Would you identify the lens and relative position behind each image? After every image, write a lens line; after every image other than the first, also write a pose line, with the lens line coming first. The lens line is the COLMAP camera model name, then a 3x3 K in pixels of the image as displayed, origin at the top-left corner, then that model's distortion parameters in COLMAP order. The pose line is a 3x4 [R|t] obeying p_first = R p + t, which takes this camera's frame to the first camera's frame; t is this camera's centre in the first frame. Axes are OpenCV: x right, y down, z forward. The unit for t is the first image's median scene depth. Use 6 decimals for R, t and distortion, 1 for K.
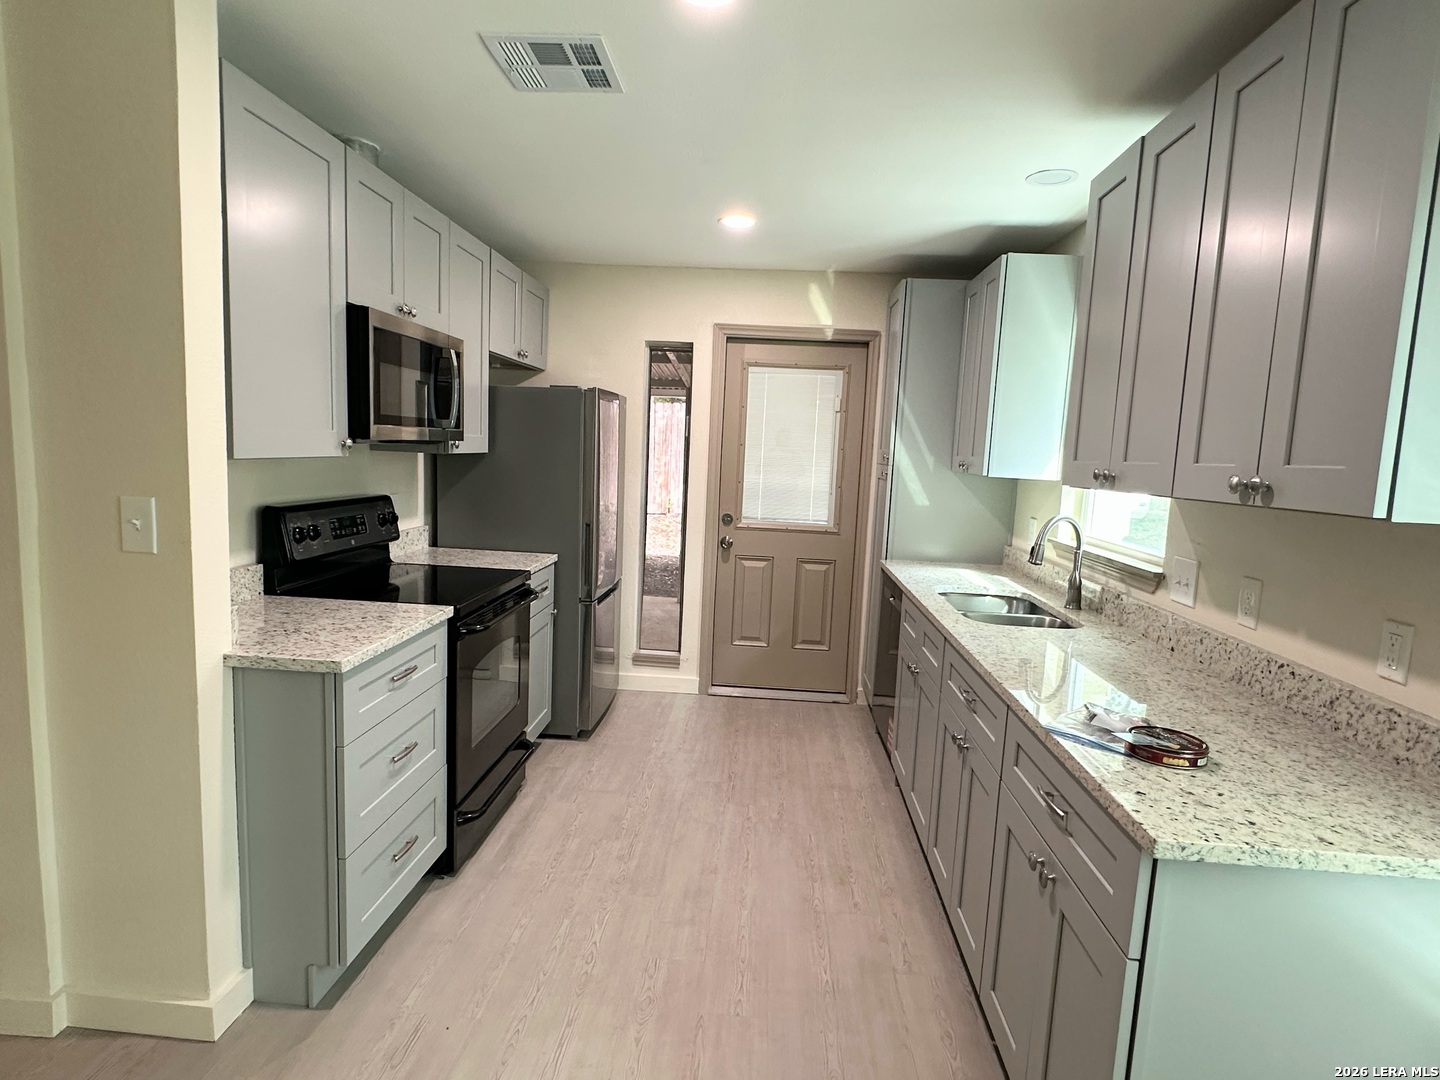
lens RADIAL K [[797.2, 0, 719.2], [0, 797.2, 540.7], [0, 0, 1]] dist [0.002987, -0.002862]
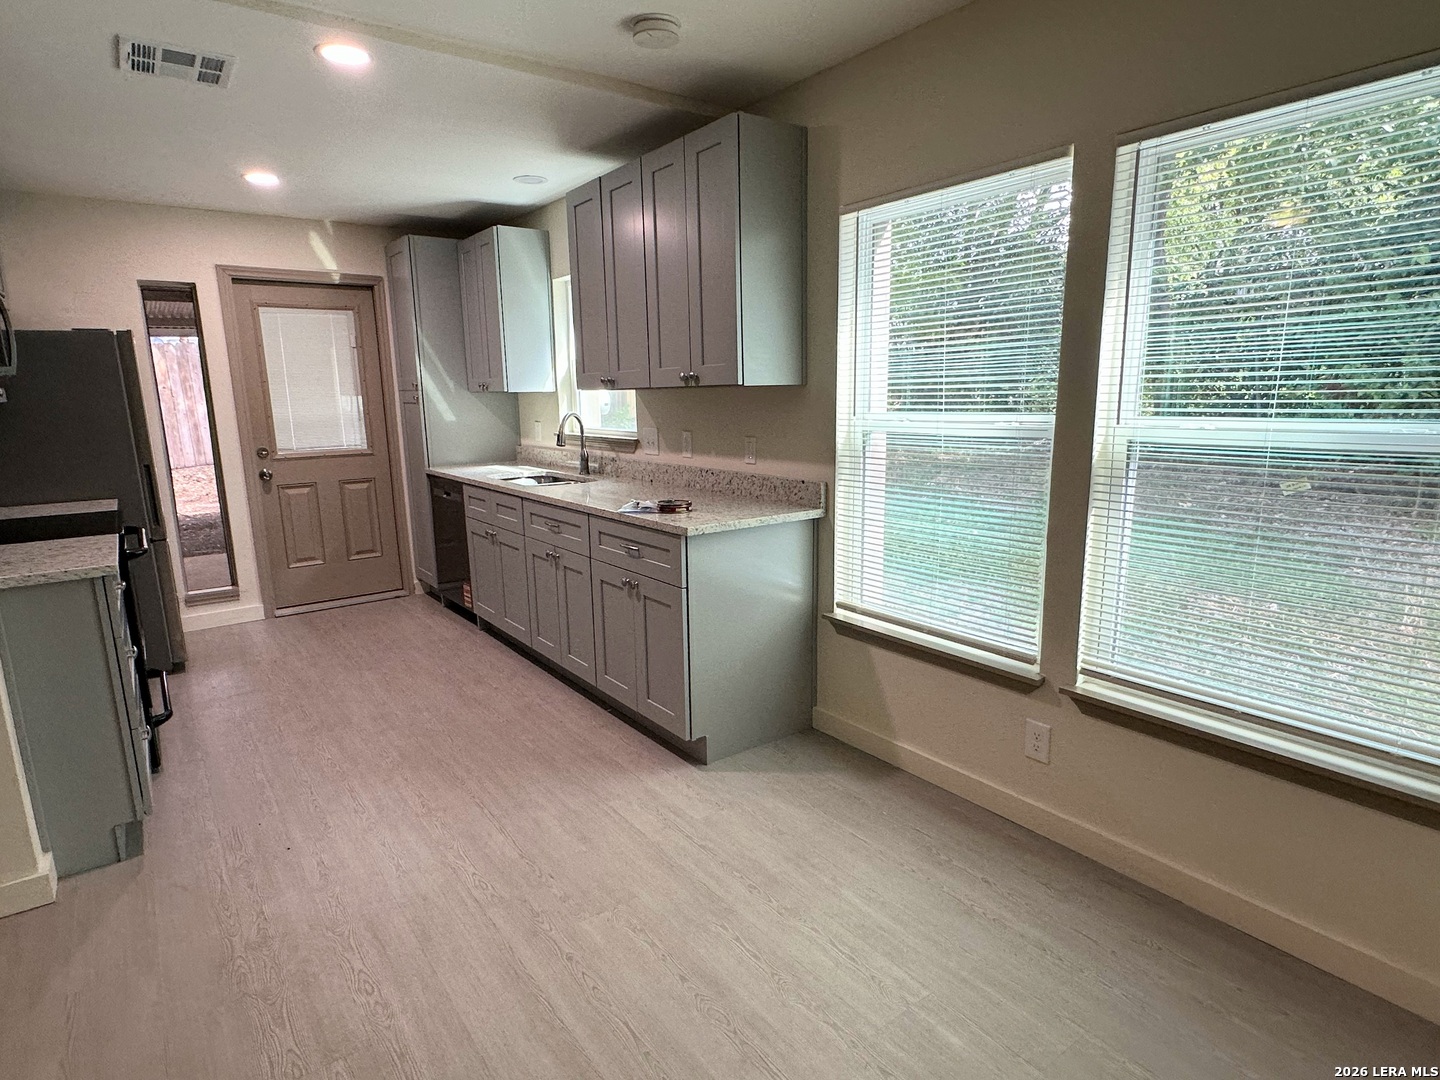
lens RADIAL K [[797.2, 0, 720.7], [0, 797.2, 542.4], [0, 0, 1]] dist [0.002987, -0.002862]
pose [[0.761263, -0.182655, 0.622186, -0.290048], [0.129680, 0.983008, 0.129914, 0.043545], [-0.635343, -0.018213, 0.772015, -0.299369]]
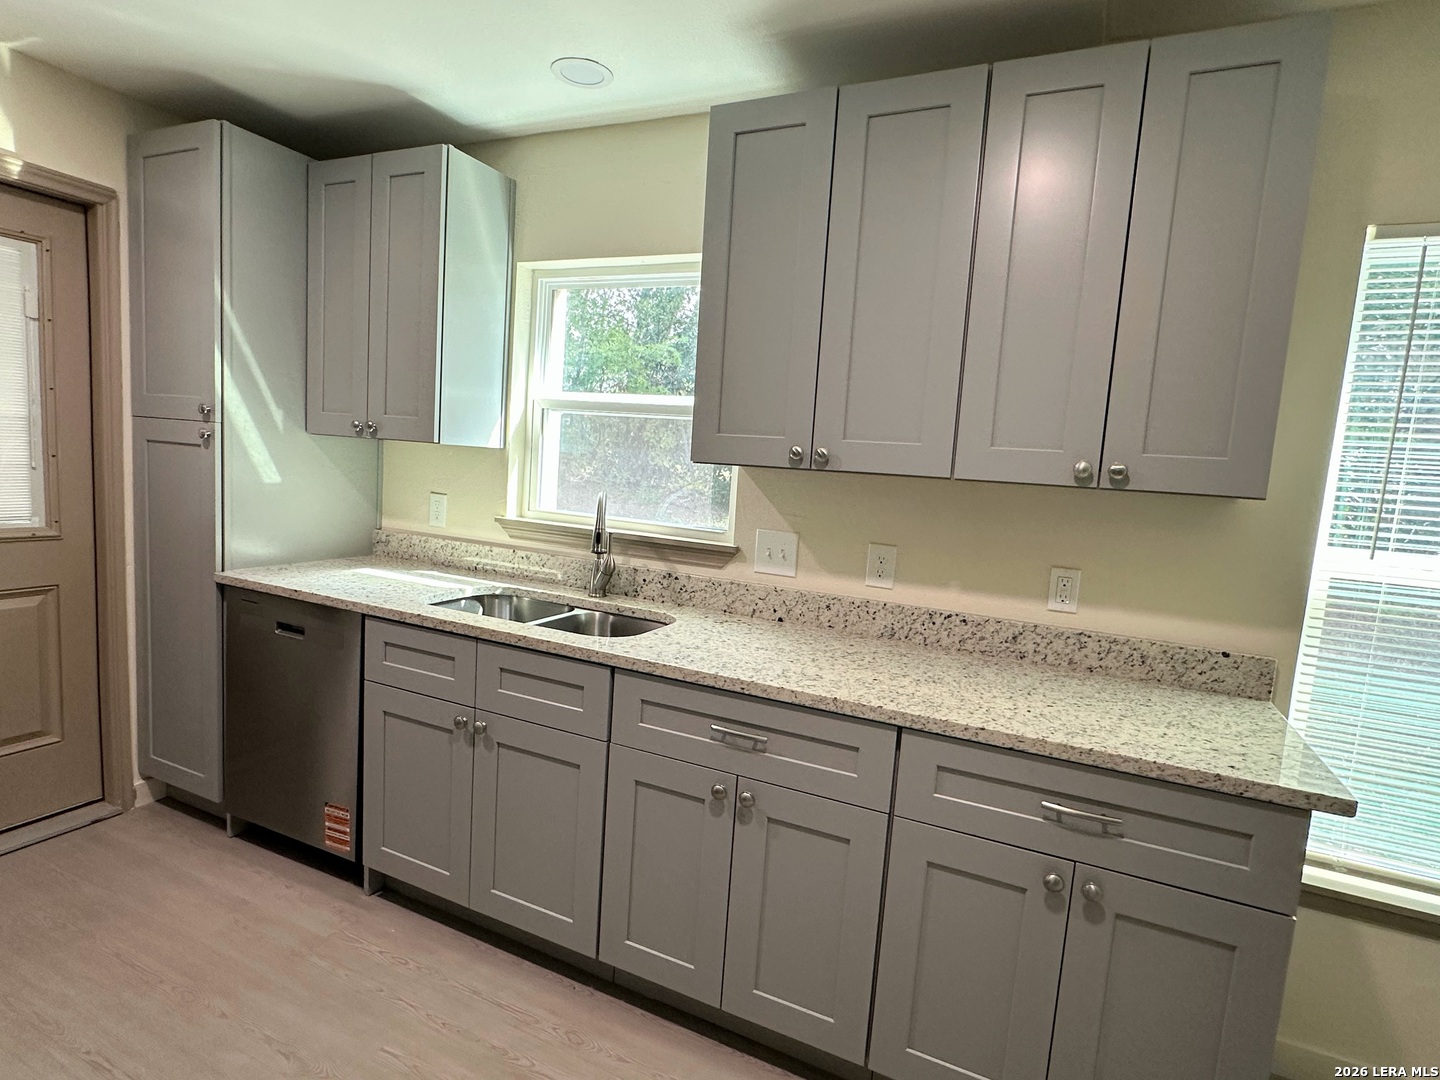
lens RADIAL K [[750.3, 0, 719.9], [0, 750.3, 544.2], [0, 0, 1]] dist [-0.003692, -0.002126]
pose [[0.362105, -0.122873, 0.924003, -0.240370], [0.055756, 0.992354, 0.110112, -0.050552], [-0.930468, 0.011647, 0.366188, 0.503022]]
